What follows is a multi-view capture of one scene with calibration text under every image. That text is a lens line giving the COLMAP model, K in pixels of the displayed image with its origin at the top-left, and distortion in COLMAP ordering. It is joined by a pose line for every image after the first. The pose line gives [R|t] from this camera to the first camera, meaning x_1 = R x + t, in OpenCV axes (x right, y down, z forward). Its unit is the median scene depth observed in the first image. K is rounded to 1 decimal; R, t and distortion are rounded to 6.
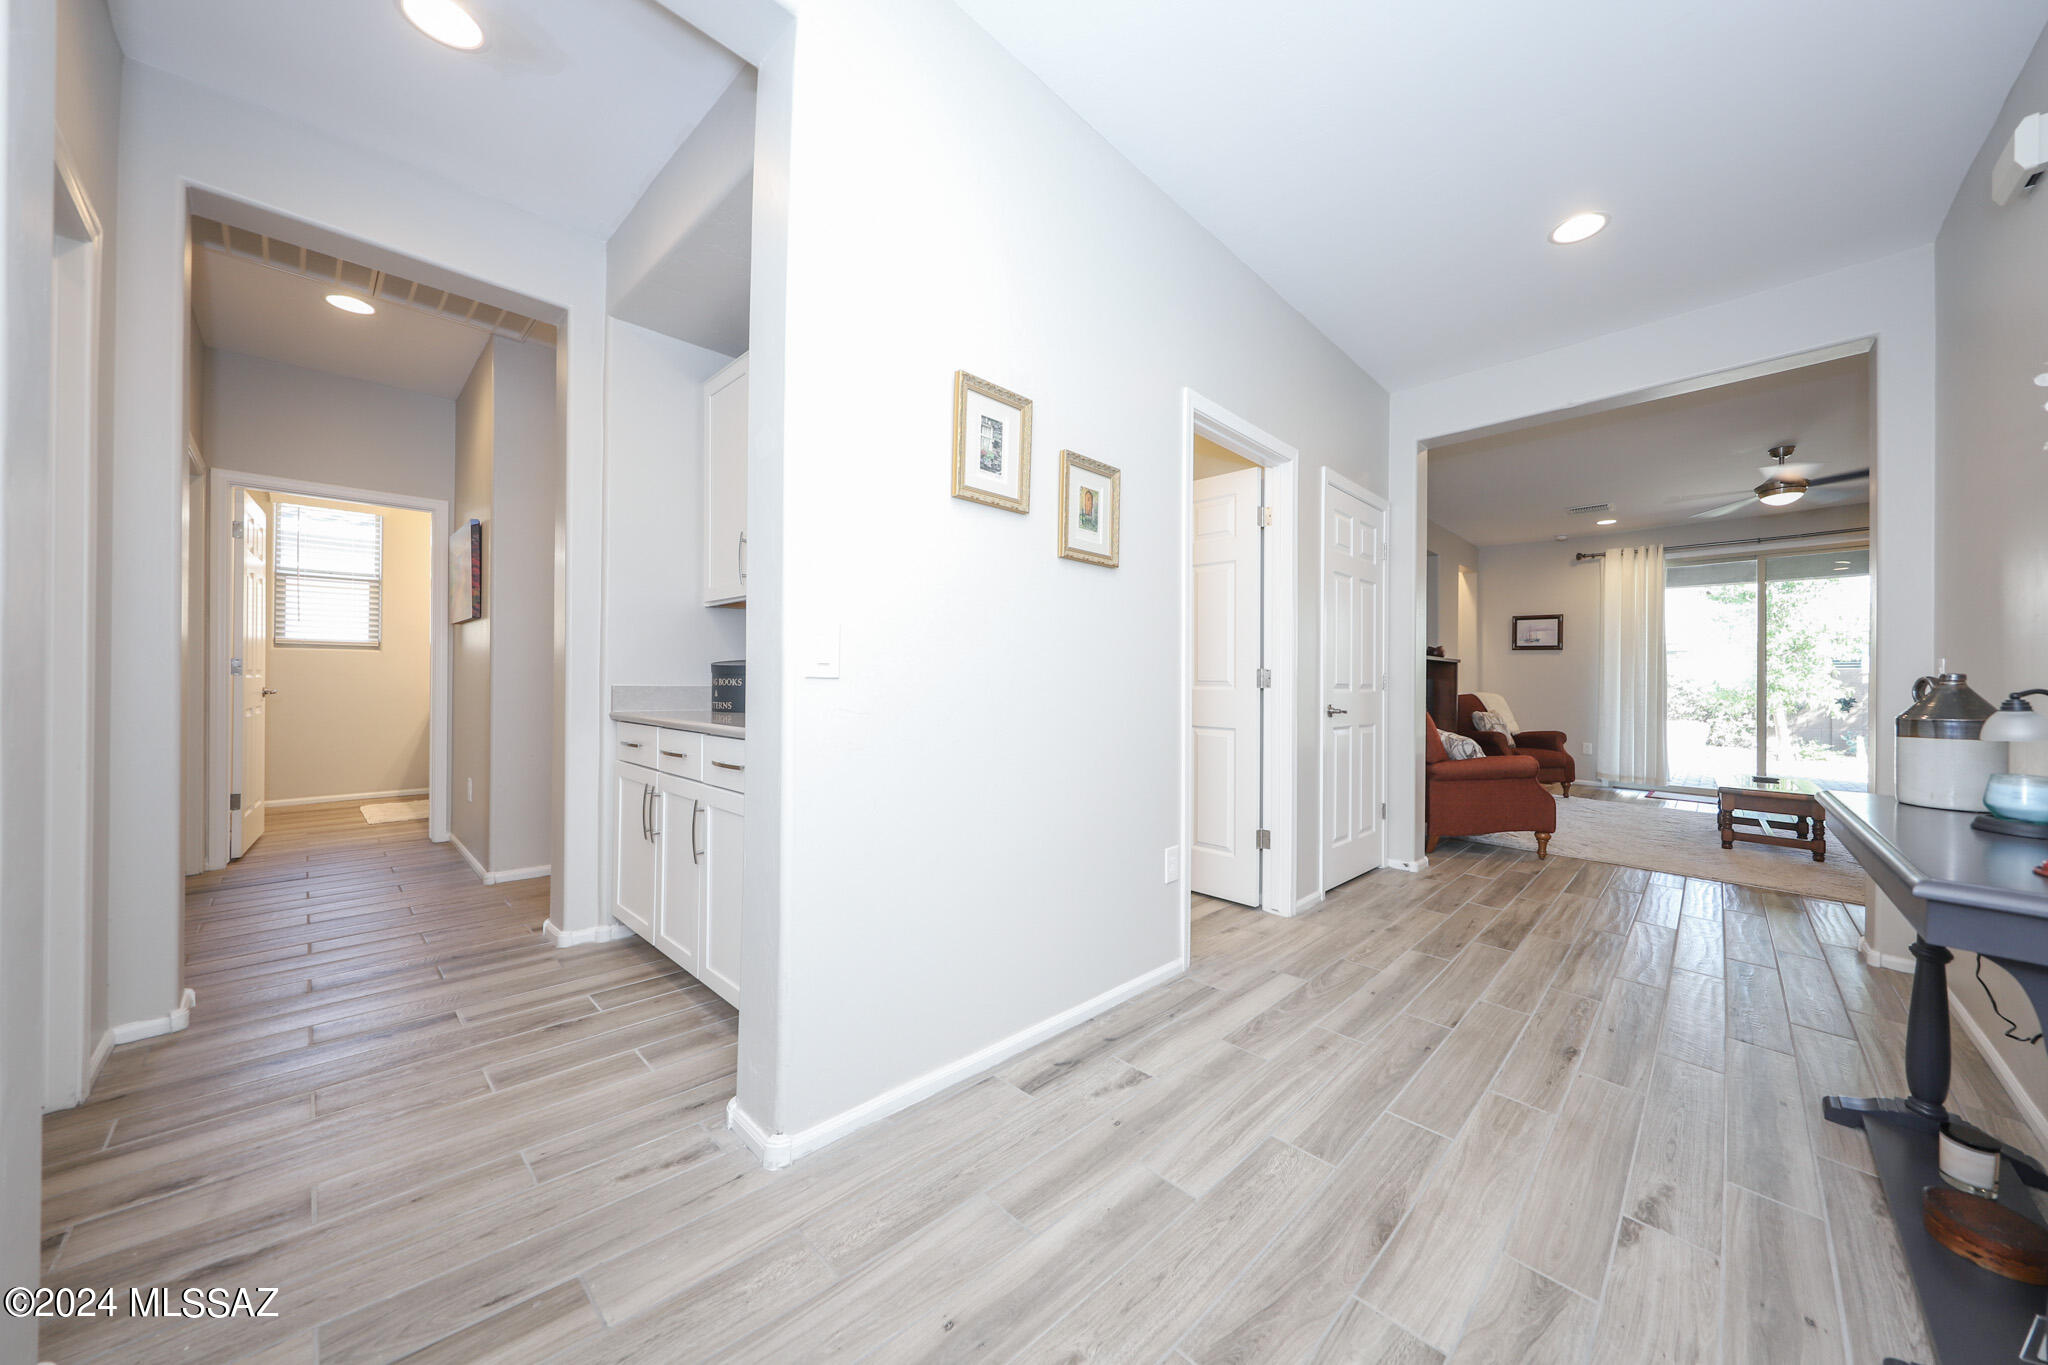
lens RADIAL K [[705.0, 0, 1045.8], [0, 705.0, 701.0], [0, 0, 1]] dist [-0.003052, -0.000313]
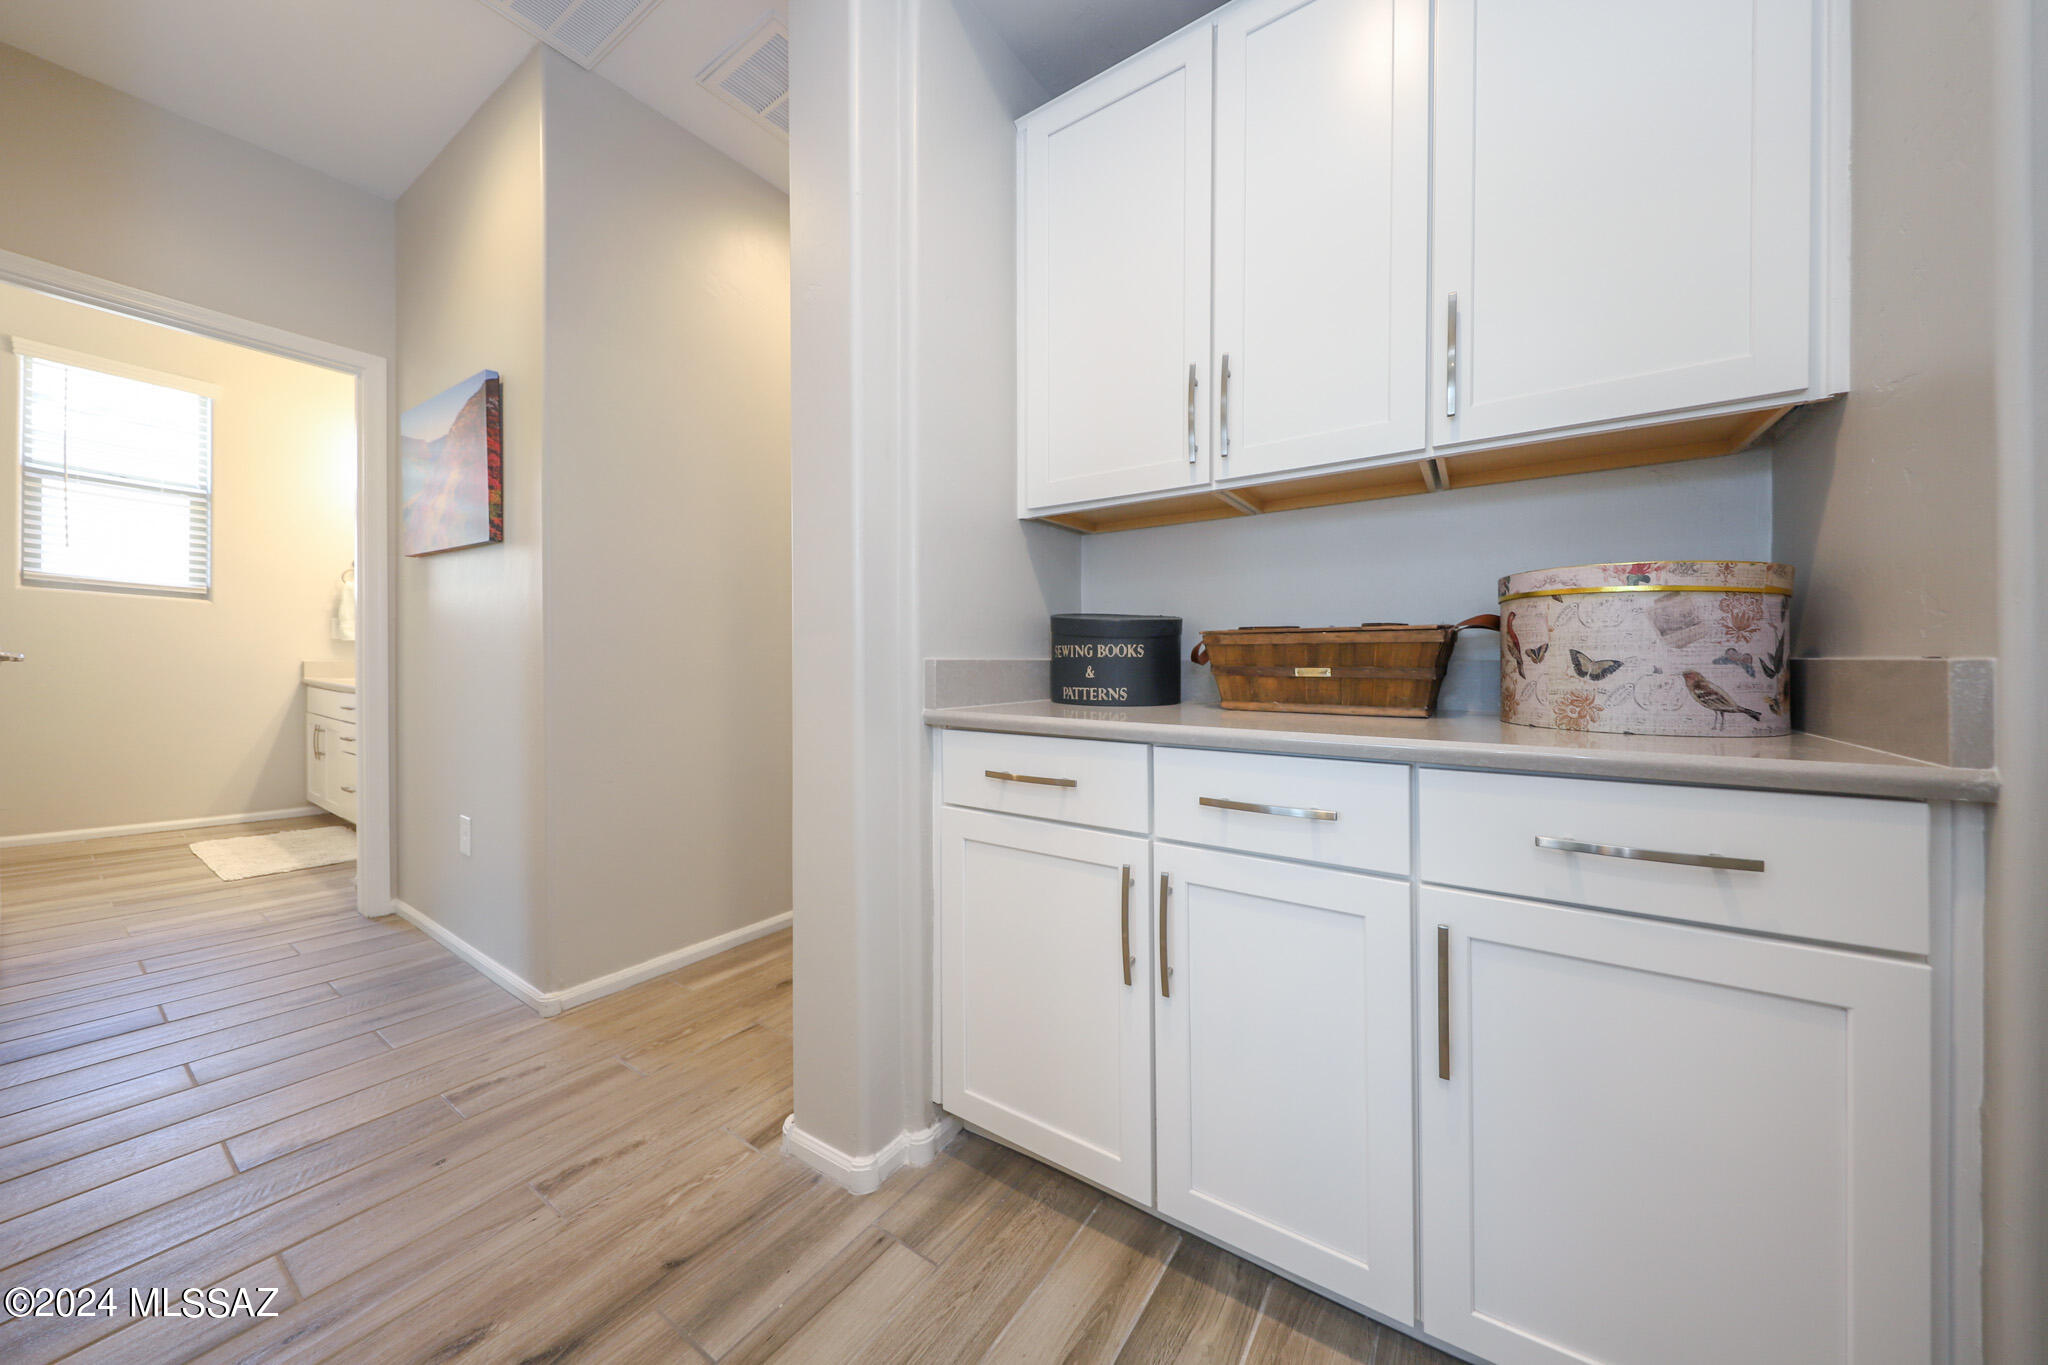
lens RADIAL K [[705.0, 0, 1016.7], [0, 705.0, 665.7], [0, 0, 1]] dist [-0.003052, -0.000313]
pose [[0.986793, 0.001599, 0.161976, -0.410420], [-0.000447, 0.999974, -0.007150, -0.008685], [-0.161983, 0.006983, 0.986769, 0.306846]]
